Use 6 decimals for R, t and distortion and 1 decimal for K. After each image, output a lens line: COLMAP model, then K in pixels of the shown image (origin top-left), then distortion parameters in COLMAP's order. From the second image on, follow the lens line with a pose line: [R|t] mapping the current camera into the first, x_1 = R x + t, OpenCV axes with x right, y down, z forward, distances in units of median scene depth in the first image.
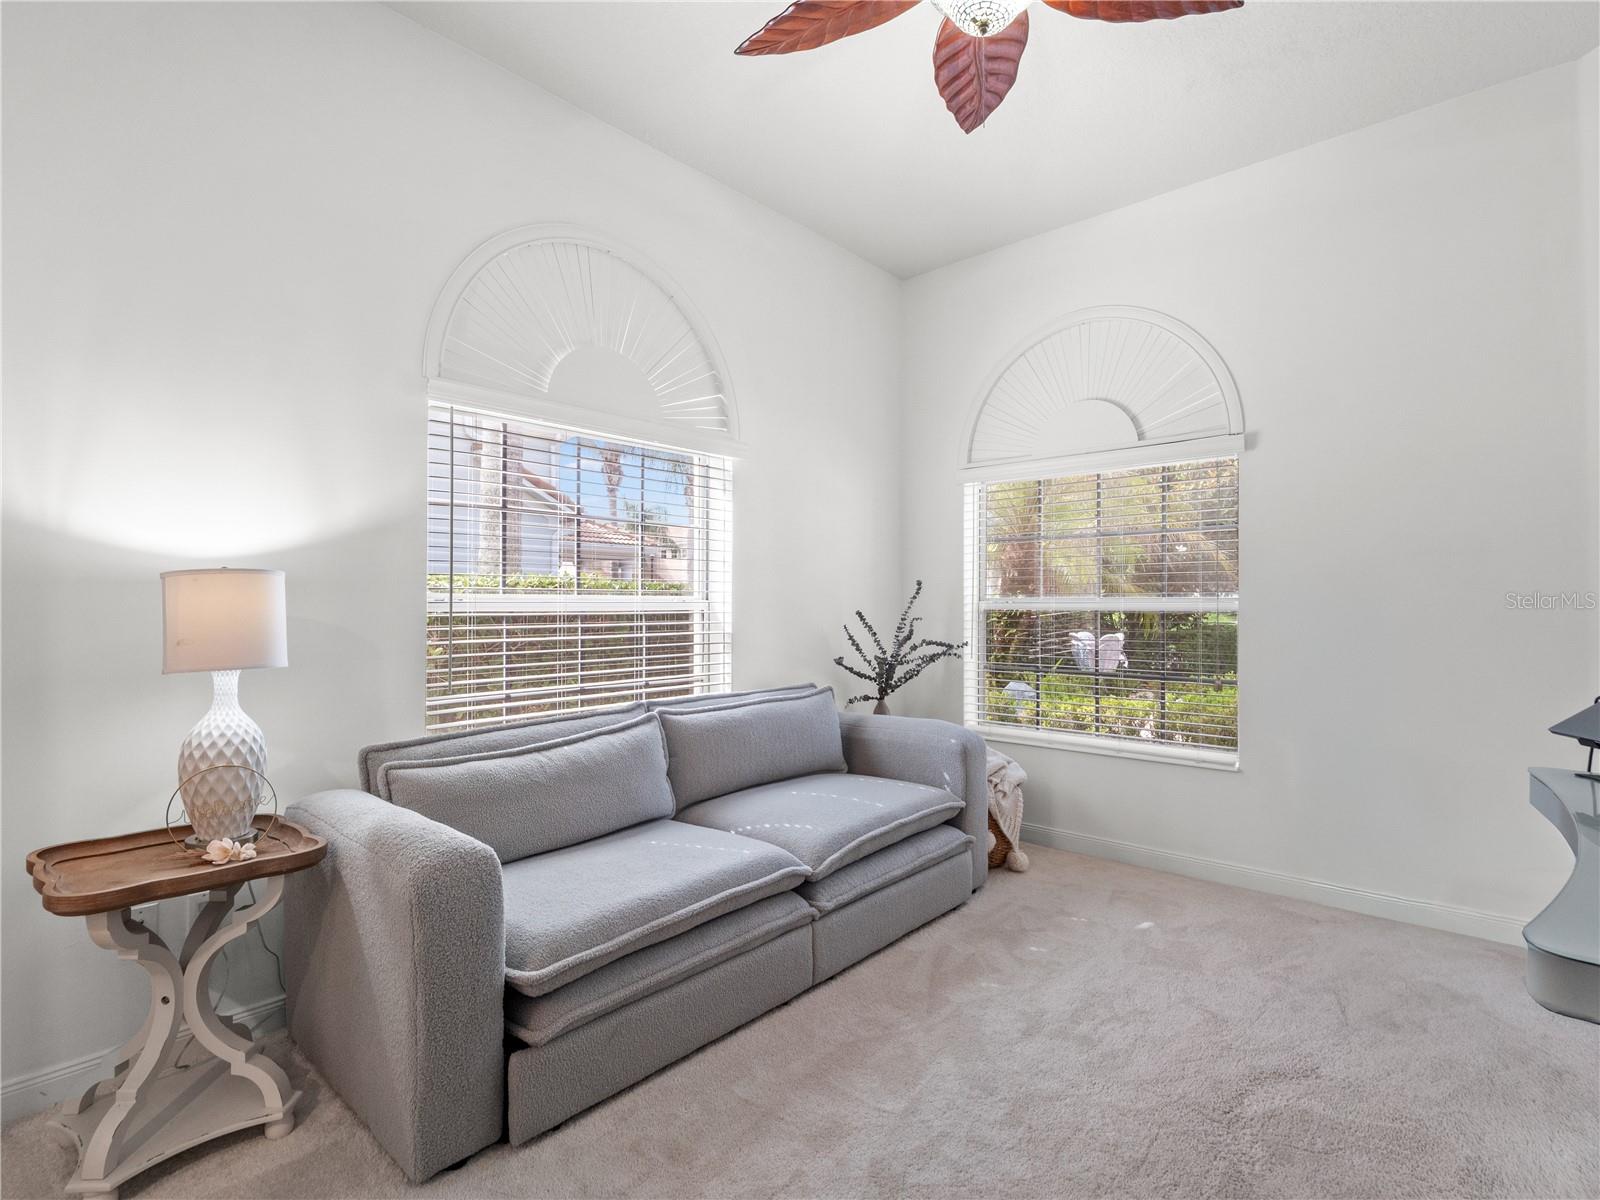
lens RADIAL K [[781.7, 0, 797.3], [0, 781.7, 600.2], [0, 0, 1]] dist [-0.010534, -0.002577]
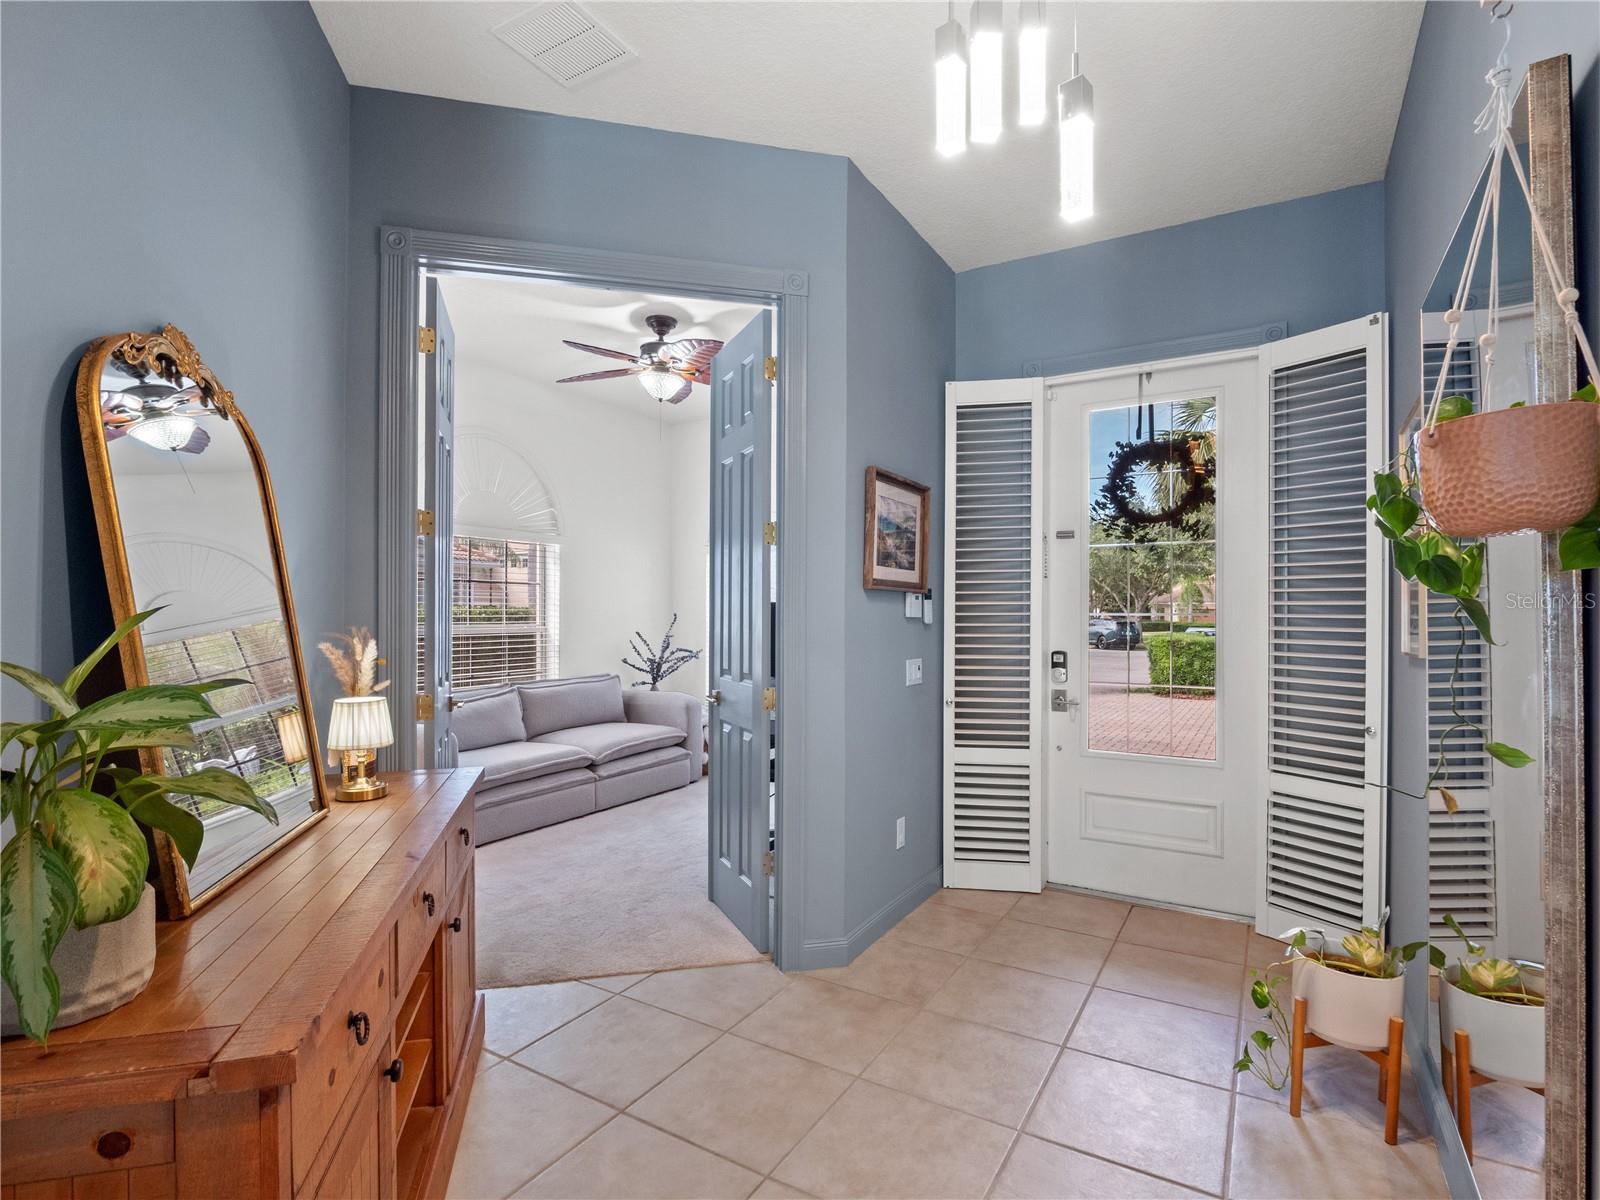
lens RADIAL K [[781.7, 0, 807.9], [0, 781.7, 612.5], [0, 0, 1]] dist [-0.010534, -0.002577]
pose [[0.978938, 0.001151, 0.204154, 0.109533], [-0.002176, 0.999986, 0.004796, -0.042821], [-0.204146, -0.005140, 0.978927, -0.865913]]
